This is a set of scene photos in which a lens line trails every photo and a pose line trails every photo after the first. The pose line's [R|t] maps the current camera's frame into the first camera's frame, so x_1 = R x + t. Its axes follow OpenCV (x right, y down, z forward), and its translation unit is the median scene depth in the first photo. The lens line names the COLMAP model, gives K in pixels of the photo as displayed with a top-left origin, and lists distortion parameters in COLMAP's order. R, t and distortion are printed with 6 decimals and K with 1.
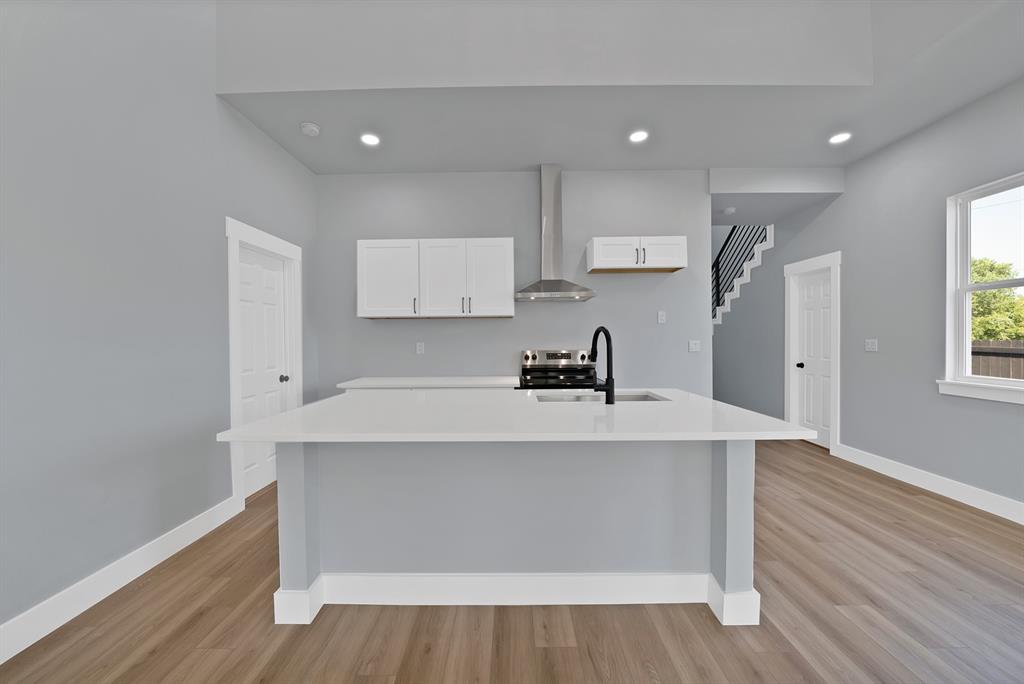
lens RADIAL K [[374.7, 0, 512.0], [0, 374.7, 342.0], [0, 0, 1]] dist [-0.020390, 0.000111]
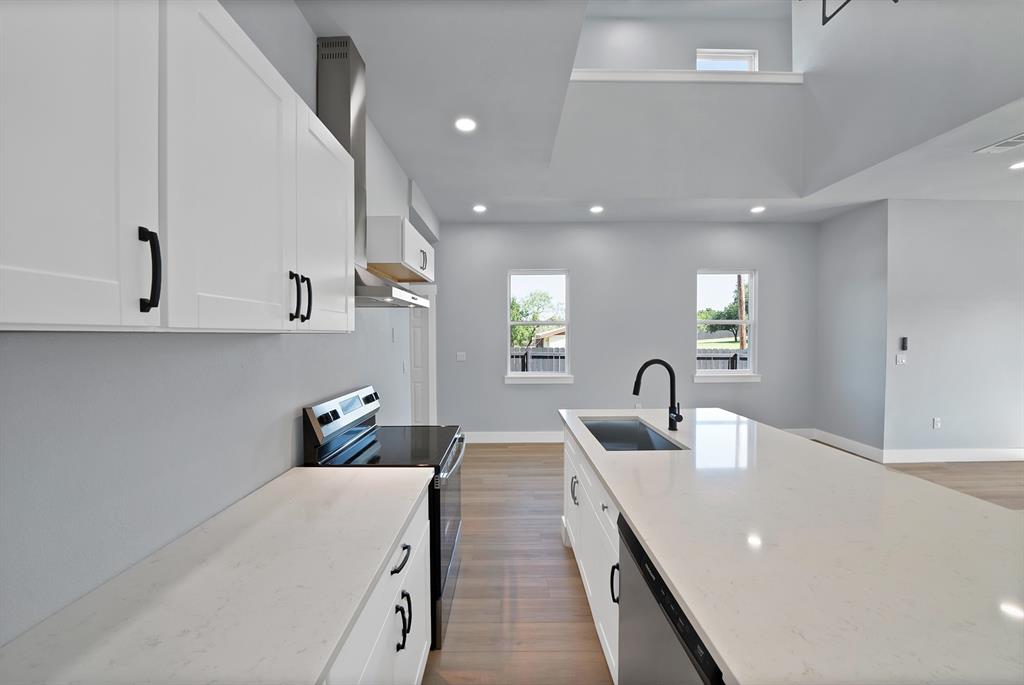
lens RADIAL K [[374.7, 0, 512.0], [0, 374.7, 342.5], [0, 0, 1]] dist [-0.020390, 0.000111]
pose [[-0.020926, -0.015247, 0.999665, -0.473948], [0.013033, 0.999795, 0.015522, -0.064868], [-0.999696, 0.013354, -0.020723, 0.839359]]
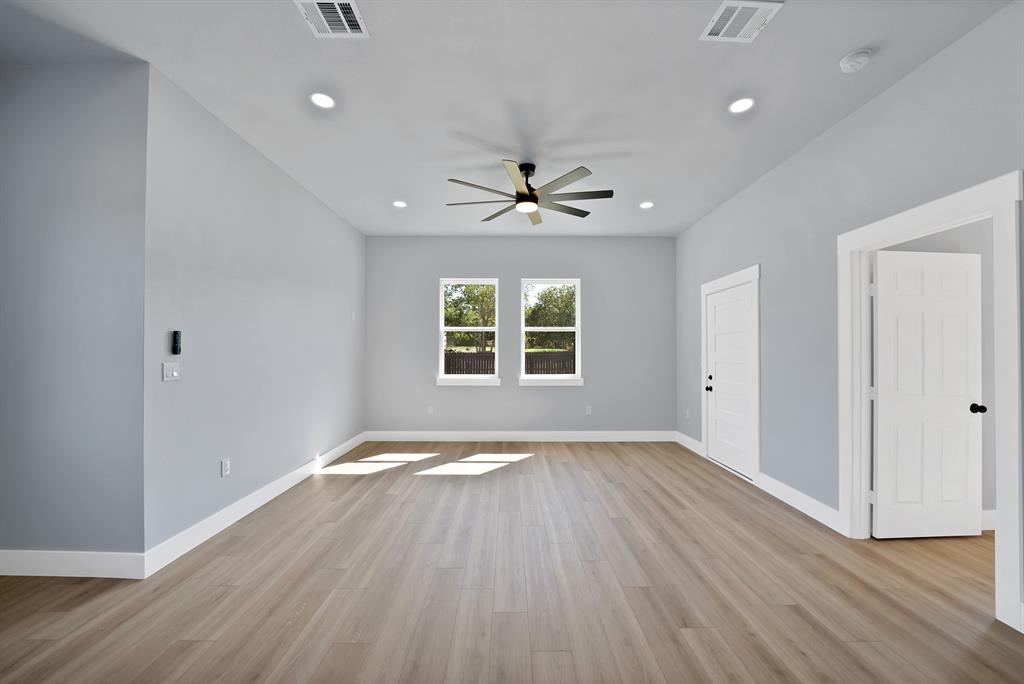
lens RADIAL K [[382.6, 0, 518.1], [0, 382.6, 349.5], [0, 0, 1]] dist [-0.022140, -0.000019]
pose [[-0.999657, 0.007728, -0.025041, 0.106475], [0.007656, 0.999966, 0.002966, -0.009265], [0.025063, 0.002773, -0.999682, 0.212991]]
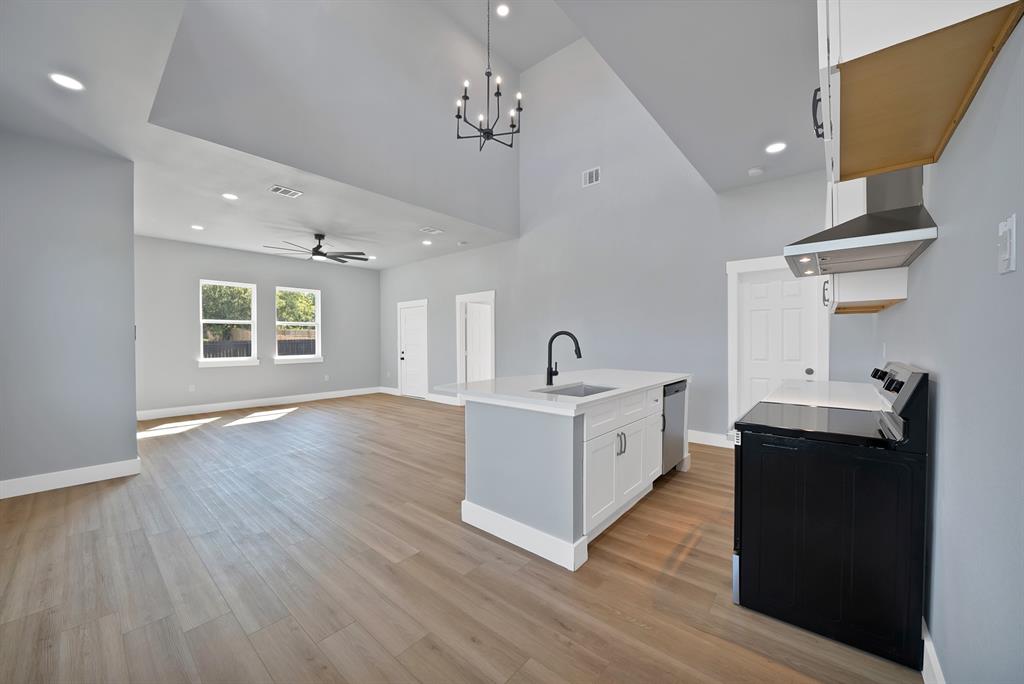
lens RADIAL K [[374.0, 0, 512.0], [0, 374.0, 342.0], [0, 0, 1]] dist [-0.012484, -0.000049]
pose [[-0.642045, 0.016576, -0.766488, 0.815304], [0.002849, 0.999811, 0.019236, -0.017255], [0.766661, 0.010167, -0.641971, 1.018889]]
